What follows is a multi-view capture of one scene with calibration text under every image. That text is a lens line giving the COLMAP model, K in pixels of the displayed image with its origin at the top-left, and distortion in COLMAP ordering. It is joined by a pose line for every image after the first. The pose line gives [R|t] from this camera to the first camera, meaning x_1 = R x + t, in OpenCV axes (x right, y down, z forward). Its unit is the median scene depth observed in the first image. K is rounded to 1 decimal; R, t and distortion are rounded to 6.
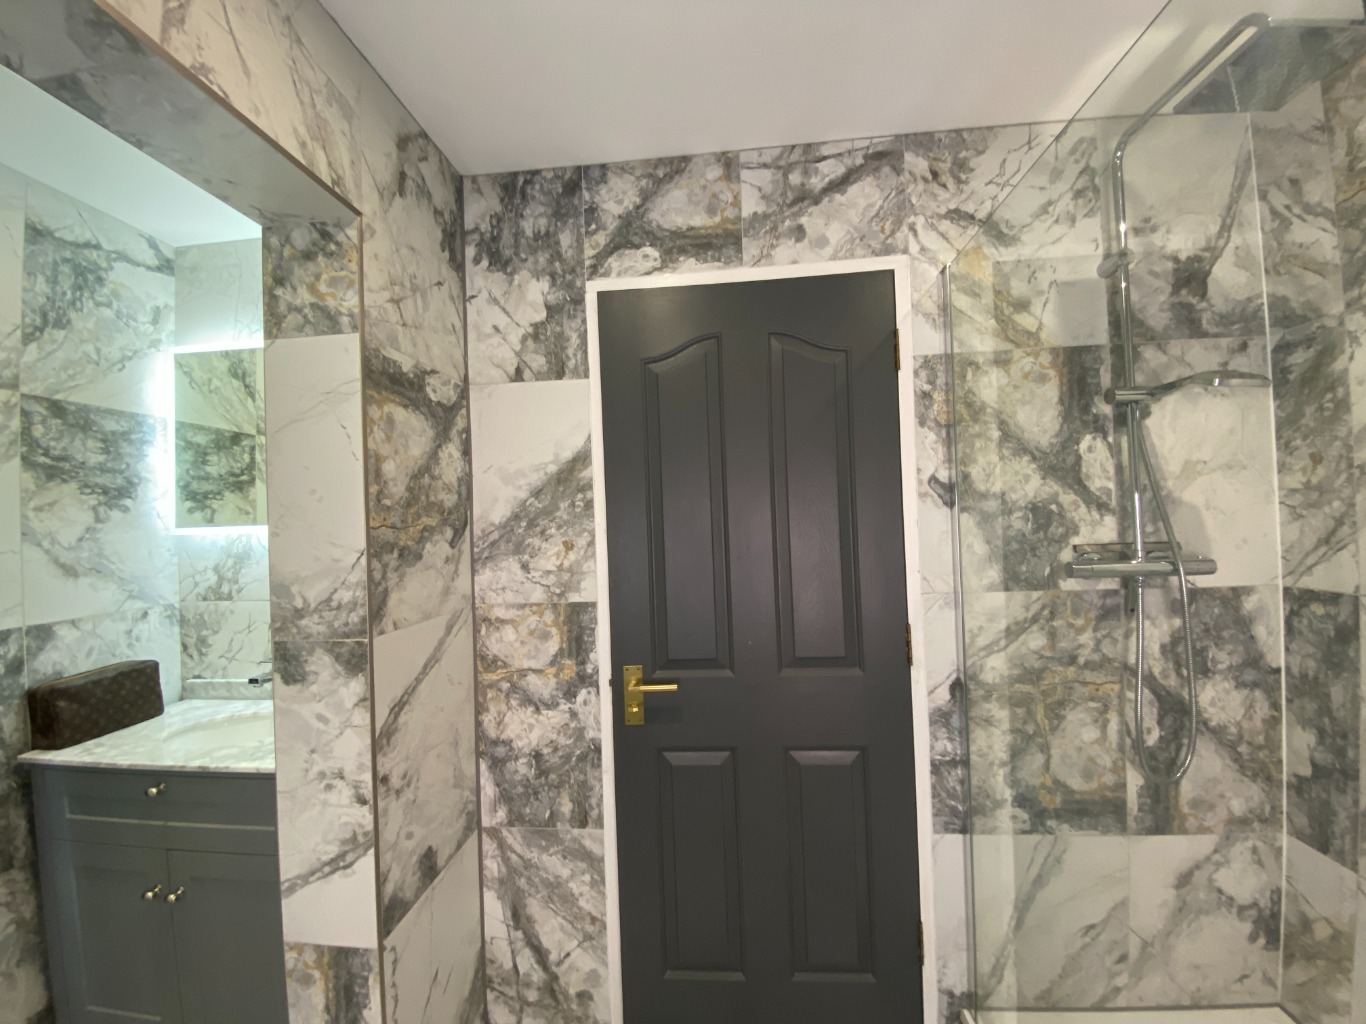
lens RADIAL K [[554.2, 0, 679.0], [0, 554.2, 512.9], [0, 0, 1]] dist [-0.016316, -0.001819]
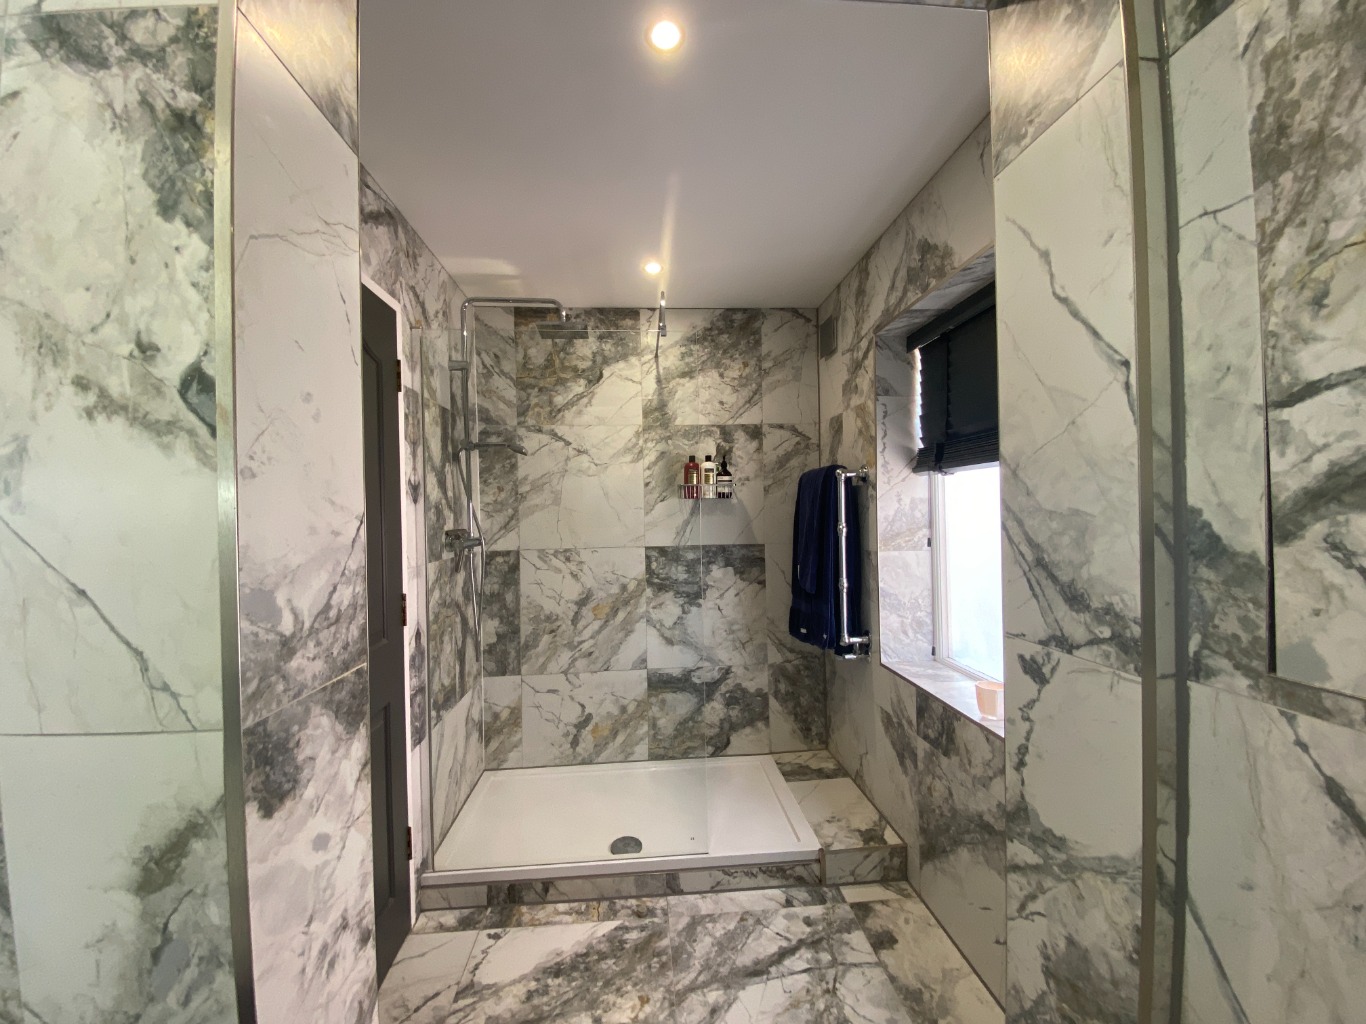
lens RADIAL K [[554.2, 0, 681.6], [0, 554.2, 512.1], [0, 0, 1]] dist [-0.016316, -0.001819]
pose [[-0.172628, 0.038849, 0.984221, -1.210314], [0.013680, 0.999220, -0.037041, 0.089687], [-0.984892, 0.007069, -0.173025, 0.747134]]
